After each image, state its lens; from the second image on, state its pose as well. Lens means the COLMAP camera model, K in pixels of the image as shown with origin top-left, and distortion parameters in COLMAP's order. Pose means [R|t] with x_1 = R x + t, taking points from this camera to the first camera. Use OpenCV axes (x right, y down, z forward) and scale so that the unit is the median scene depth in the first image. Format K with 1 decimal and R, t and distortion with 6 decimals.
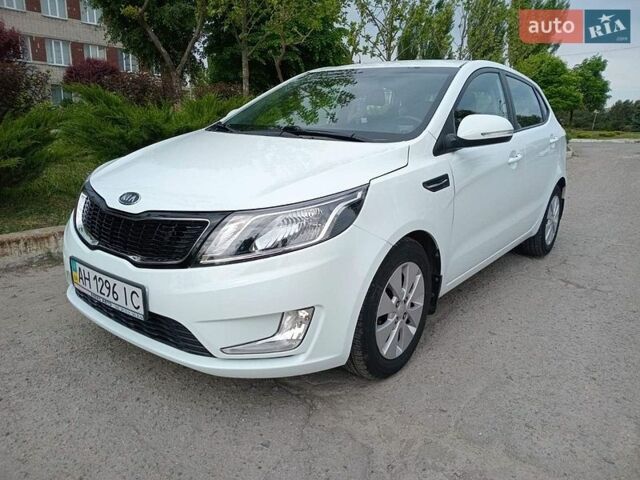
lens RADIAL K [[472.6, 0, 321.6], [0, 472.6, 217.6], [0, 0, 1]] dist [0.042040, -0.063519]
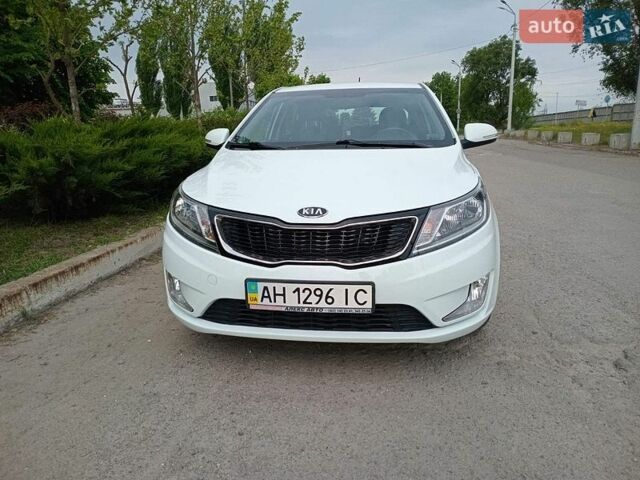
lens RADIAL K [[472.6, 0, 321.6], [0, 472.6, 217.6], [0, 0, 1]] dist [0.042040, -0.063519]
pose [[0.873226, -0.132541, 0.468945, -0.895732], [0.147096, 0.989106, 0.005650, -0.030269], [-0.464585, 0.064046, 0.883209, 0.039249]]
